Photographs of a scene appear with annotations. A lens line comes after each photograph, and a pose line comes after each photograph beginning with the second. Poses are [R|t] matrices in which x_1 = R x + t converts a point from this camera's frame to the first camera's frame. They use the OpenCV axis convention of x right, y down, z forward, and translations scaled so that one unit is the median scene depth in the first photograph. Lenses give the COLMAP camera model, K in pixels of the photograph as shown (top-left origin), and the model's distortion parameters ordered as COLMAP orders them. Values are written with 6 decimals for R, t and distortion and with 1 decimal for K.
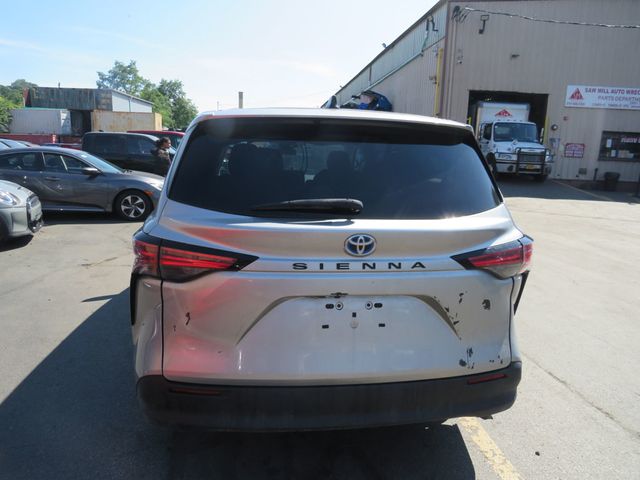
lens RADIAL K [[458.5, 0, 308.1], [0, 458.5, 235.2], [0, 0, 1]] dist [-0.039940, 0.022799]
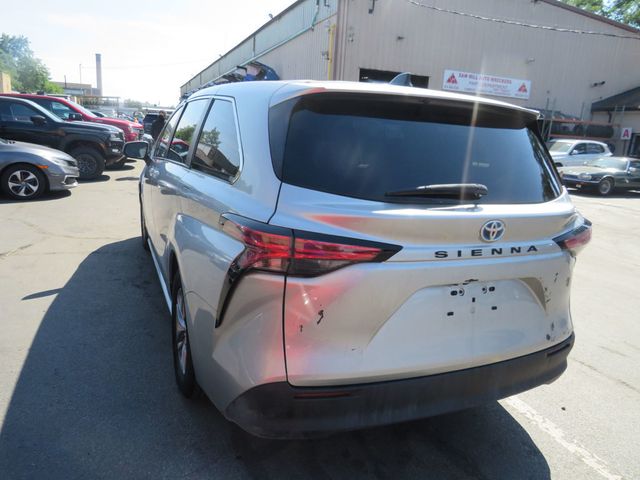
lens RADIAL K [[458.5, 0, 319.8], [0, 458.5, 243.6], [0, 0, 1]] dist [-0.039940, 0.022799]
pose [[0.964066, -0.033569, 0.263532, -0.411620], [0.014525, 0.997161, 0.073883, -0.023511], [-0.265264, -0.067400, 0.961817, 0.116059]]
